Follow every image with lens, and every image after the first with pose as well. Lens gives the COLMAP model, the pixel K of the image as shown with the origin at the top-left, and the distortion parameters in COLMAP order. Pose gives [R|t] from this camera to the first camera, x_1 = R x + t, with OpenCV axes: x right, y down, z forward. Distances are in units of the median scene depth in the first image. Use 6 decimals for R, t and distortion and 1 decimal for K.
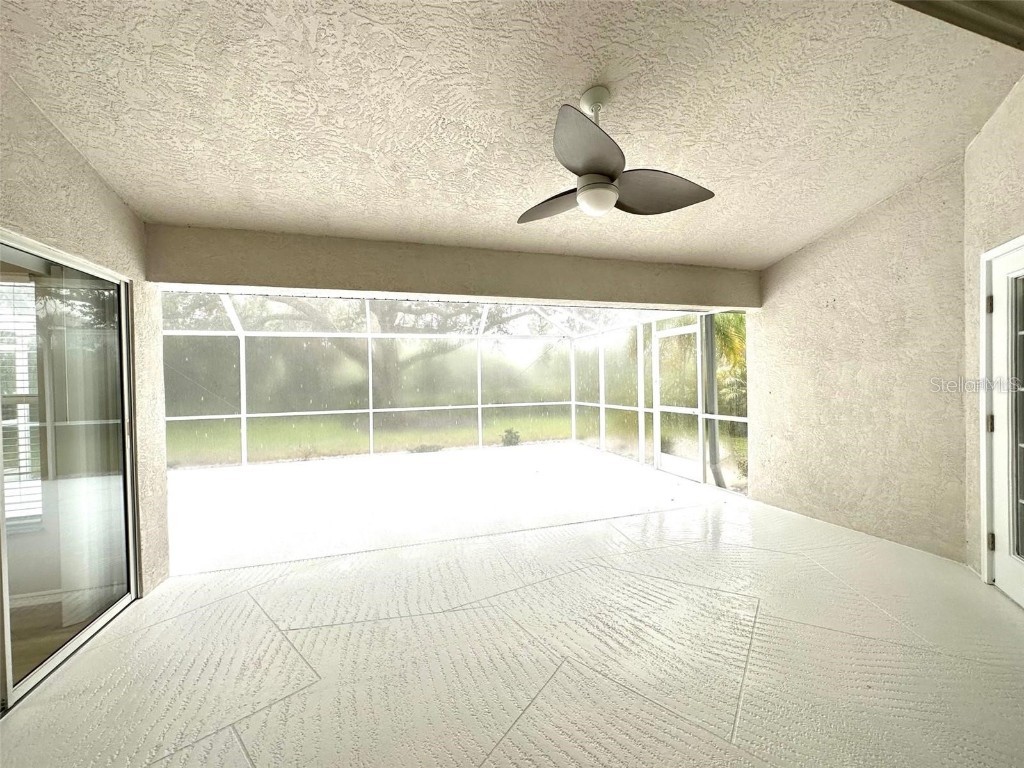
lens RADIAL K [[405.7, 0, 511.6], [0, 405.7, 382.1], [0, 0, 1]] dist [-0.001618, -0.000035]
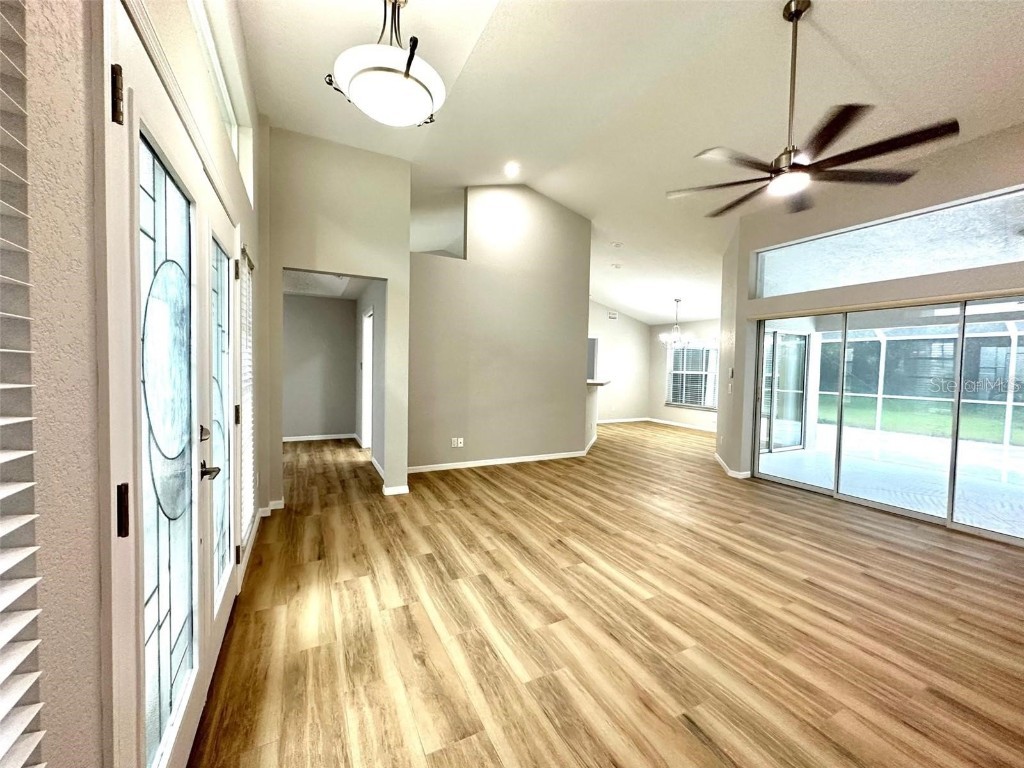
lens RADIAL K [[405.7, 0, 511.6], [0, 405.7, 382.1], [0, 0, 1]] dist [-0.001618, -0.000035]
pose [[0.162794, 0.057786, -0.984966, 0.696090], [-0.037525, 0.997924, 0.052345, 0.007857], [0.985946, 0.028439, 0.164624, -0.688297]]
